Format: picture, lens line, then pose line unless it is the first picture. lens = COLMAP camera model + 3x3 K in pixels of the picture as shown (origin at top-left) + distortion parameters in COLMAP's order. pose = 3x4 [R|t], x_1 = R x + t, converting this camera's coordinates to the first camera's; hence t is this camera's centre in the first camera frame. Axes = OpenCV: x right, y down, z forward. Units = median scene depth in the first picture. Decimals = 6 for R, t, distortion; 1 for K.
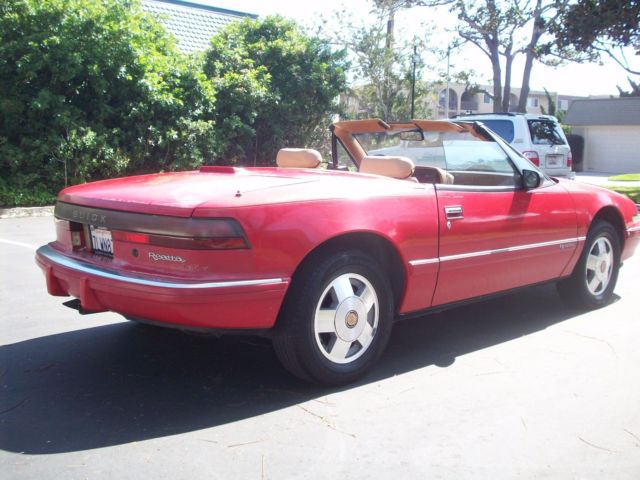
lens RADIAL K [[749.7, 0, 320.0], [0, 749.7, 240.0], [0, 0, 1]] dist [-0.138537, 0.059885]
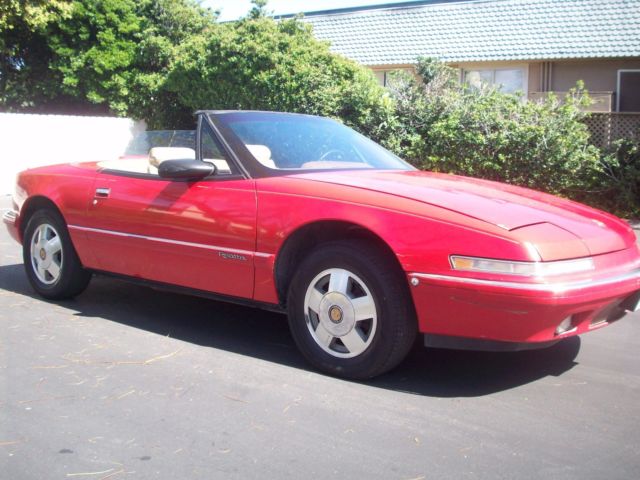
lens RADIAL K [[719.5, 0, 320.0], [0, 719.5, 240.0], [0, 0, 1]] dist [-0.128221, 0.036582]
pose [[0.130020, 0.106801, -0.985743, 0.414035], [-0.138429, 0.986400, 0.088613, -0.034300], [0.981801, 0.124934, 0.143036, 0.368128]]
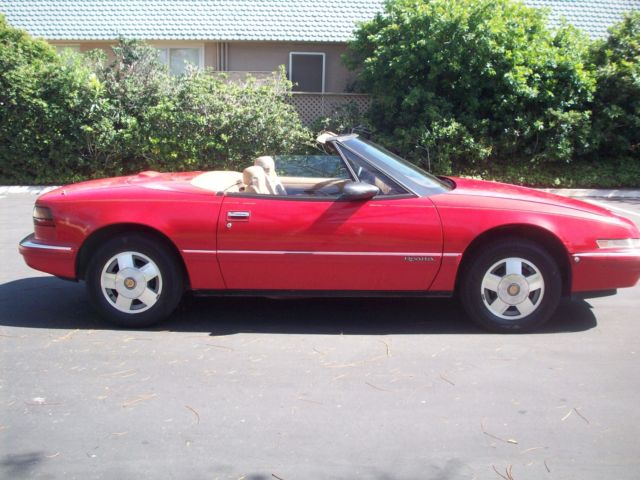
lens RADIAL K [[749.7, 0, 320.0], [0, 749.7, 240.0], [0, 0, 1]] dist [-0.138537, 0.059885]
pose [[0.694138, 0.103828, -0.712315, 0.361068], [-0.080937, 0.994526, 0.066092, -0.028060], [0.715277, 0.011776, 0.698742, 0.071080]]
